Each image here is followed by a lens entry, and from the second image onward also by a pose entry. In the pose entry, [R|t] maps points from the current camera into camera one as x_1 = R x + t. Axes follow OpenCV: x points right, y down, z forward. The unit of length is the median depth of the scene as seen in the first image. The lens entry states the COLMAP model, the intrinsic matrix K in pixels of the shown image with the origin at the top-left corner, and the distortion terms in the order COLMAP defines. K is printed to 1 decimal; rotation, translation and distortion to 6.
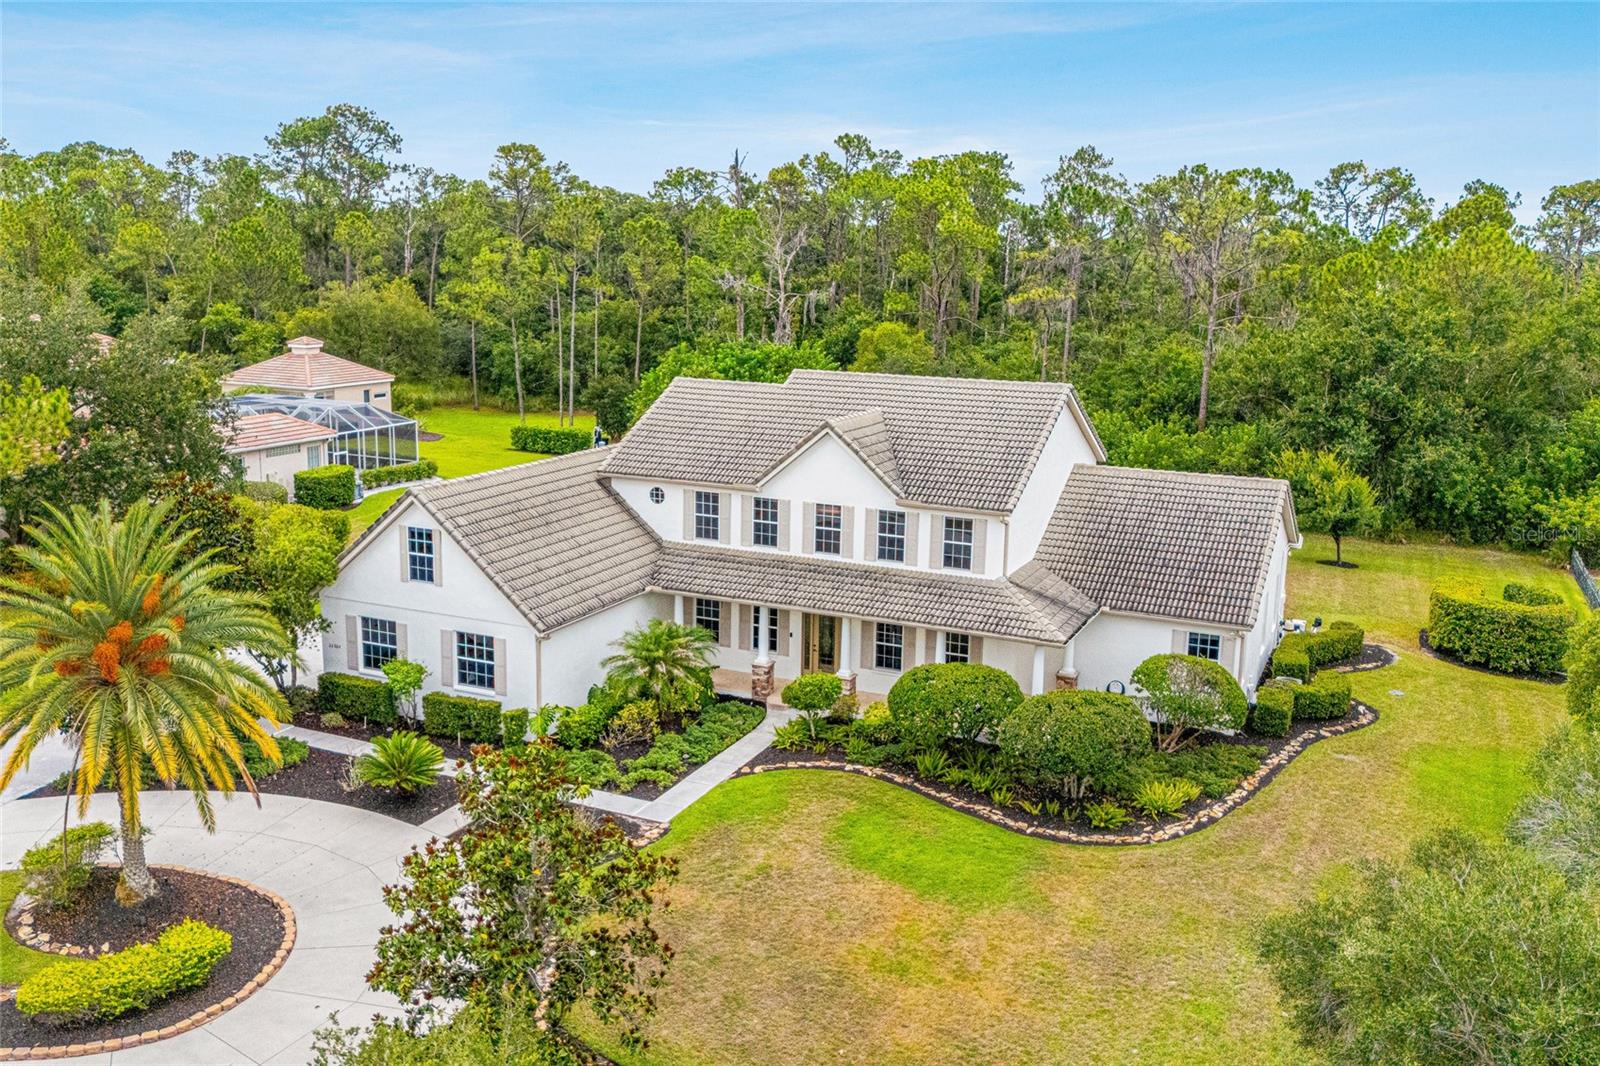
lens RADIAL K [[1394.9, 0, 804.9], [0, 1394.9, 532.5], [0, 0, 1]] dist [0.035665, -0.029593]
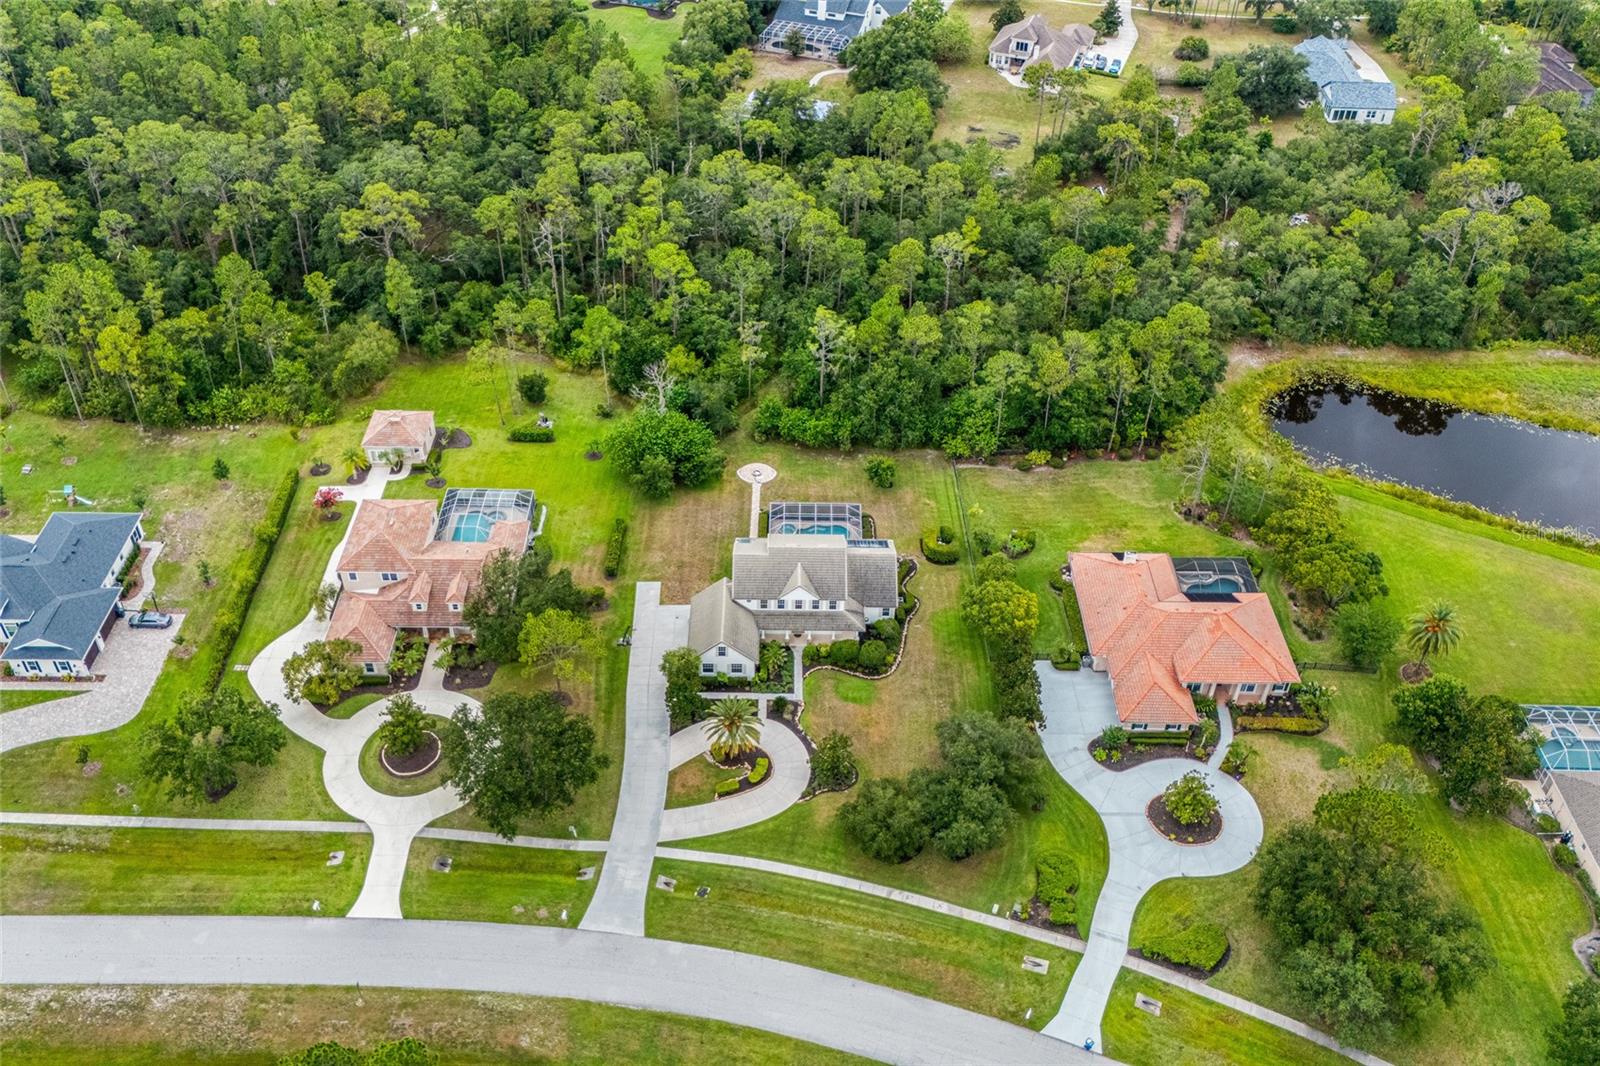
lens RADIAL K [[1394.9, 0, 797.2], [0, 1394.9, 525.1], [0, 0, 1]] dist [0.035665, -0.029593]
pose [[0.905250, -0.271149, 0.327111, -1.250479], [0.079414, 0.864302, 0.496665, -2.217097], [-0.417392, -0.423628, 0.803942, -2.141851]]
